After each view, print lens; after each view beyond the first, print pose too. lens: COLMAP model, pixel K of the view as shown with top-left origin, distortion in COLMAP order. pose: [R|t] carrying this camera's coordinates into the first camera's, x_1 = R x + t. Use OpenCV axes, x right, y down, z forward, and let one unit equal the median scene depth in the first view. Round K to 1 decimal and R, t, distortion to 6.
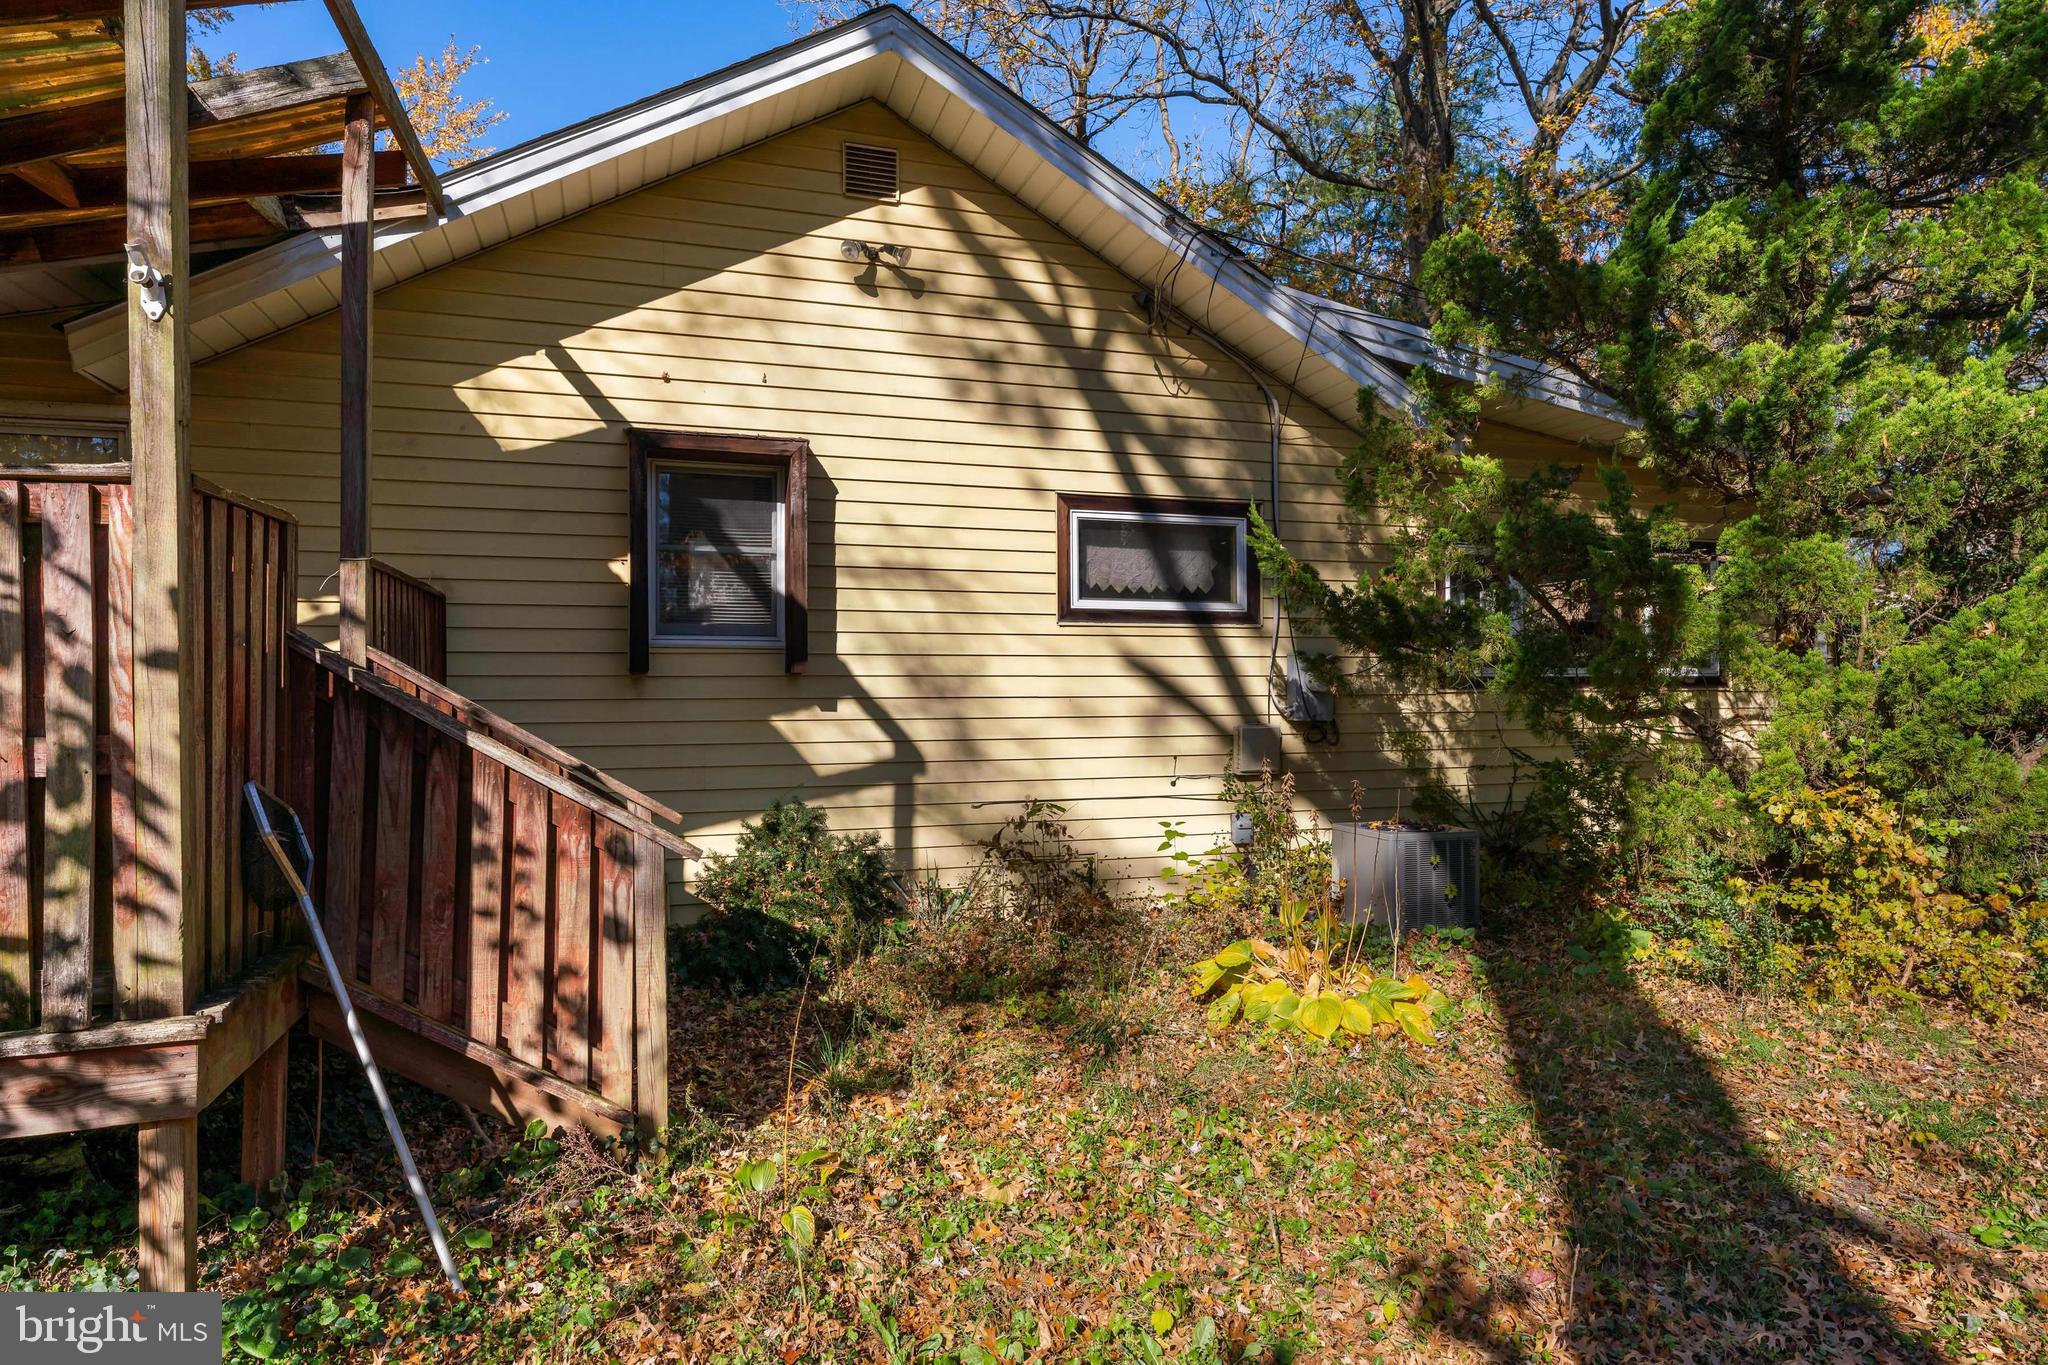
lens RADIAL K [[1159.9, 0, 1024.0], [0, 1159.9, 682.5], [0, 0, 1]] dist [-0.000713, 0.000300]
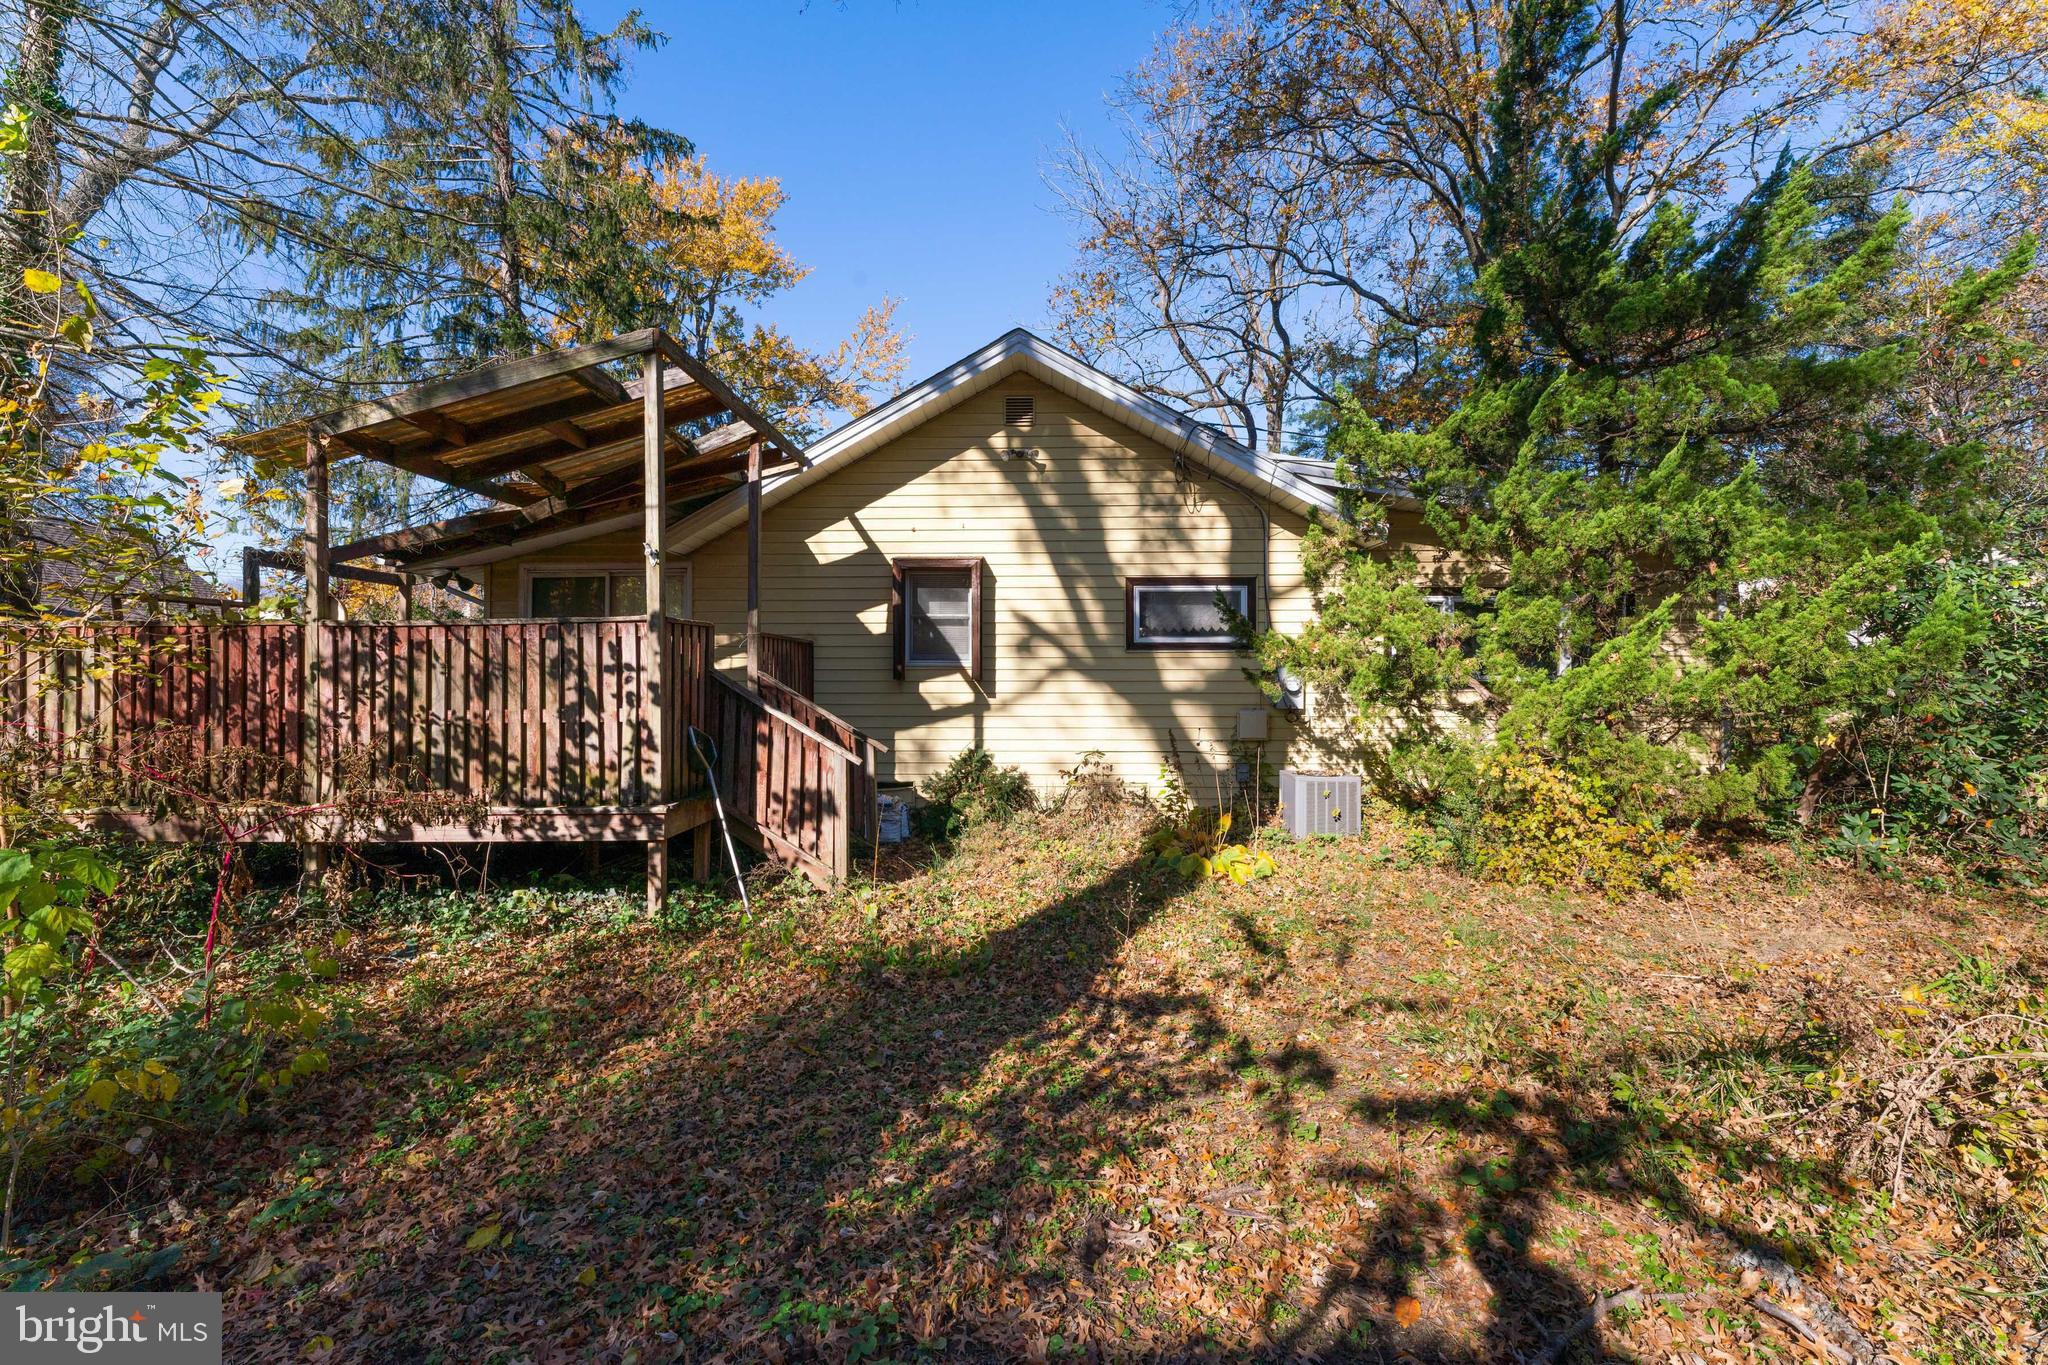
lens RADIAL K [[818.7, 0, 1017.7], [0, 818.7, 668.4], [0, 0, 1]] dist [-0.000167, 0.000542]
pose [[0.940796, 0.000511, -0.338973, 0.351819], [-0.008931, 0.999689, -0.023281, 0.005704], [0.338855, 0.024930, 0.940508, -0.258280]]
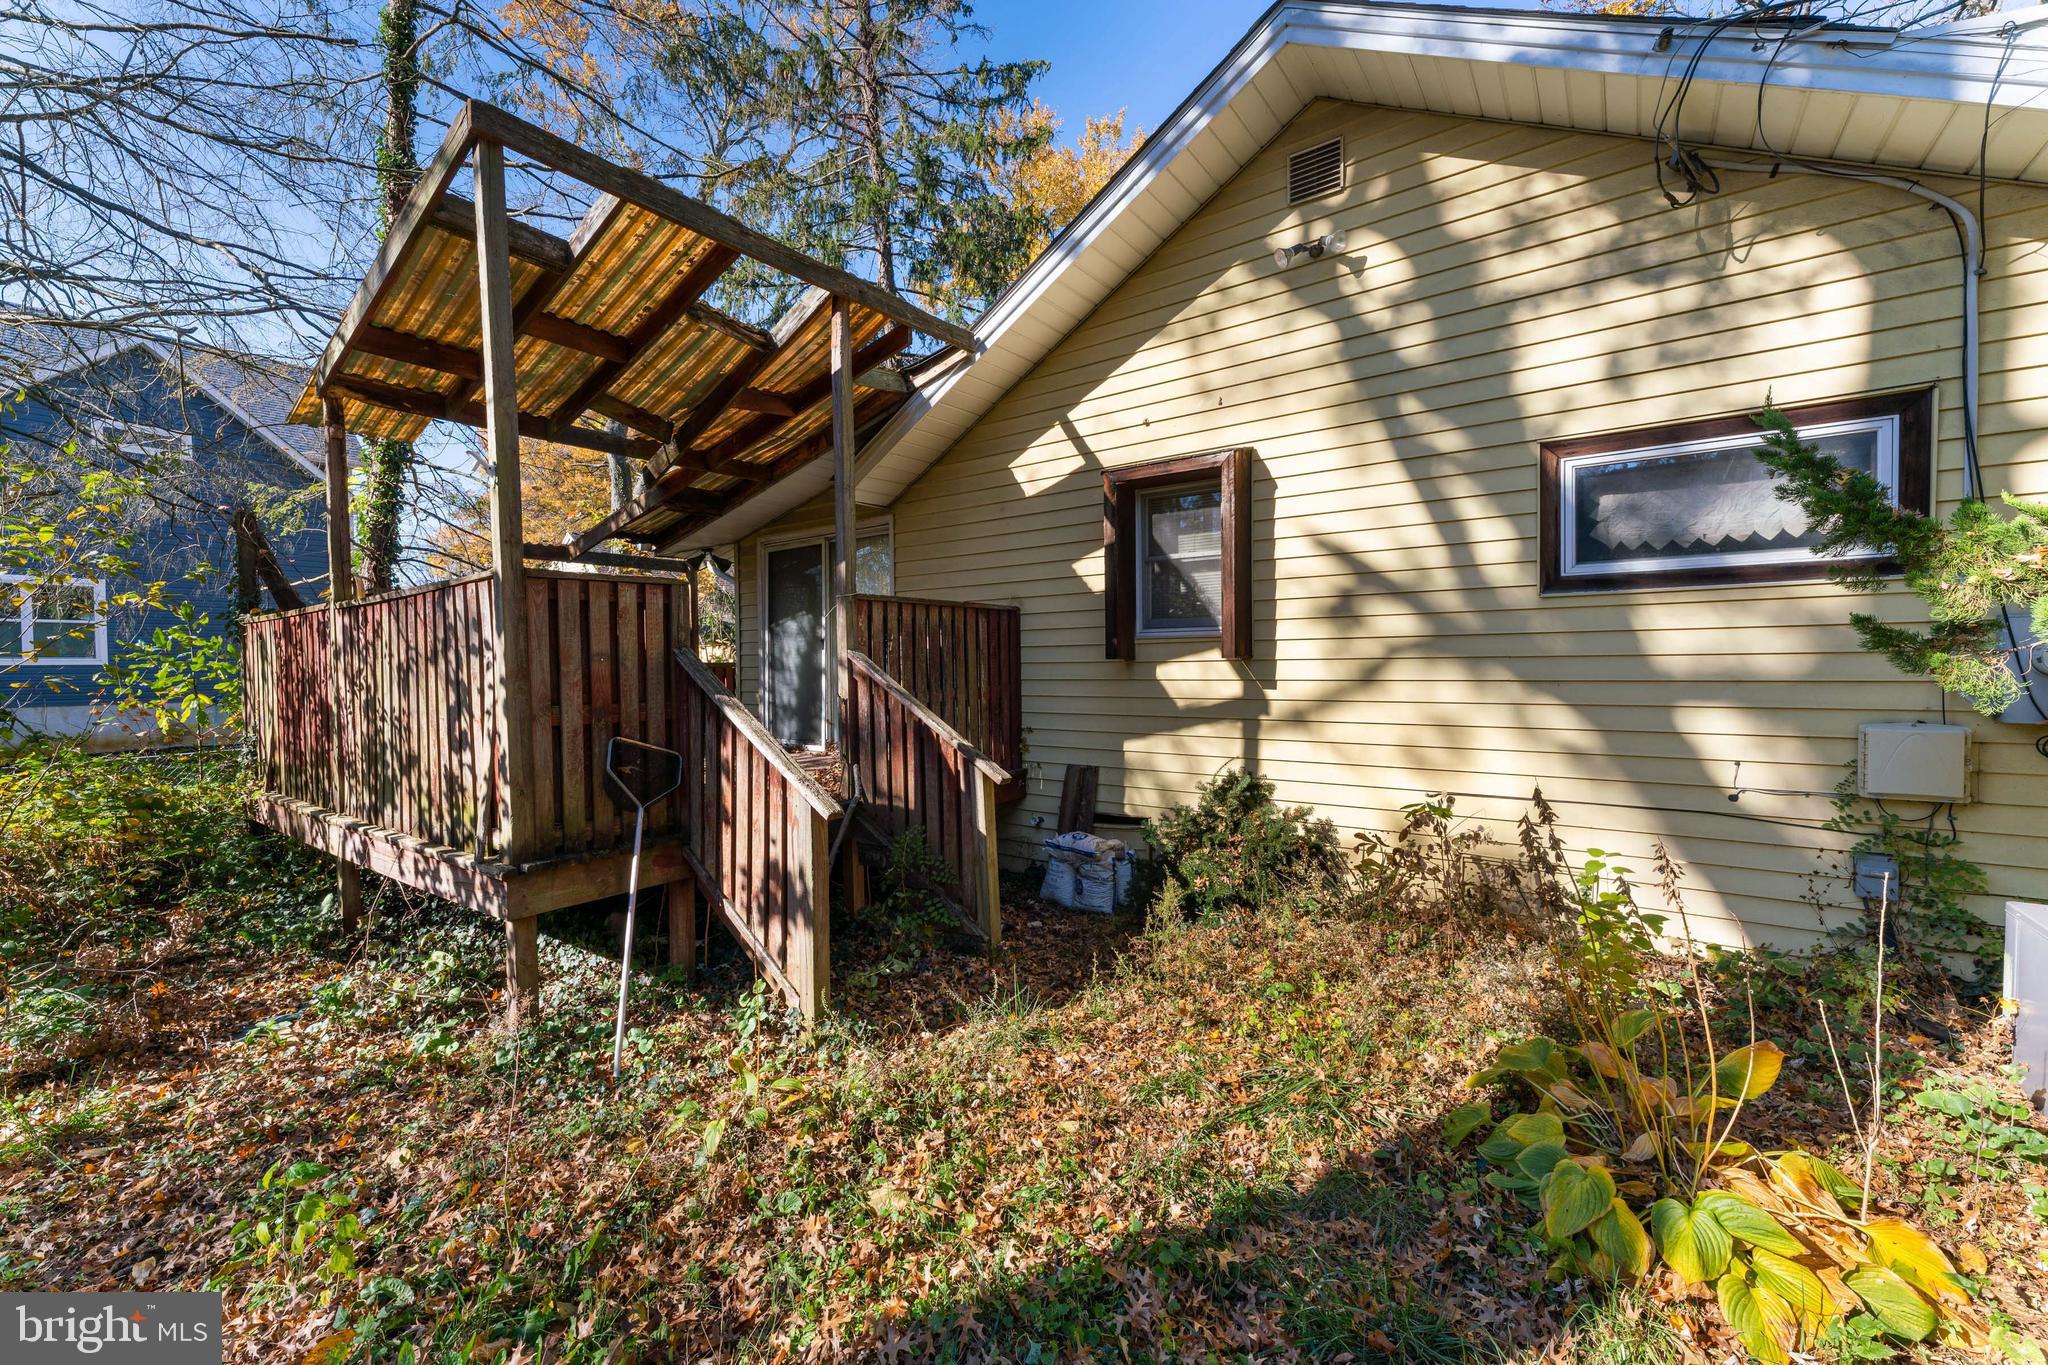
lens RADIAL K [[812.0, 0, 1024.0], [0, 812.0, 682.5], [0, 0, 1]] dist [0.001891, 0.000327]
pose [[0.571148, 0.022212, -0.820547, 0.361819], [0.008484, 0.999421, 0.032960, -0.012391], [0.820803, -0.025787, 0.570629, 0.404644]]
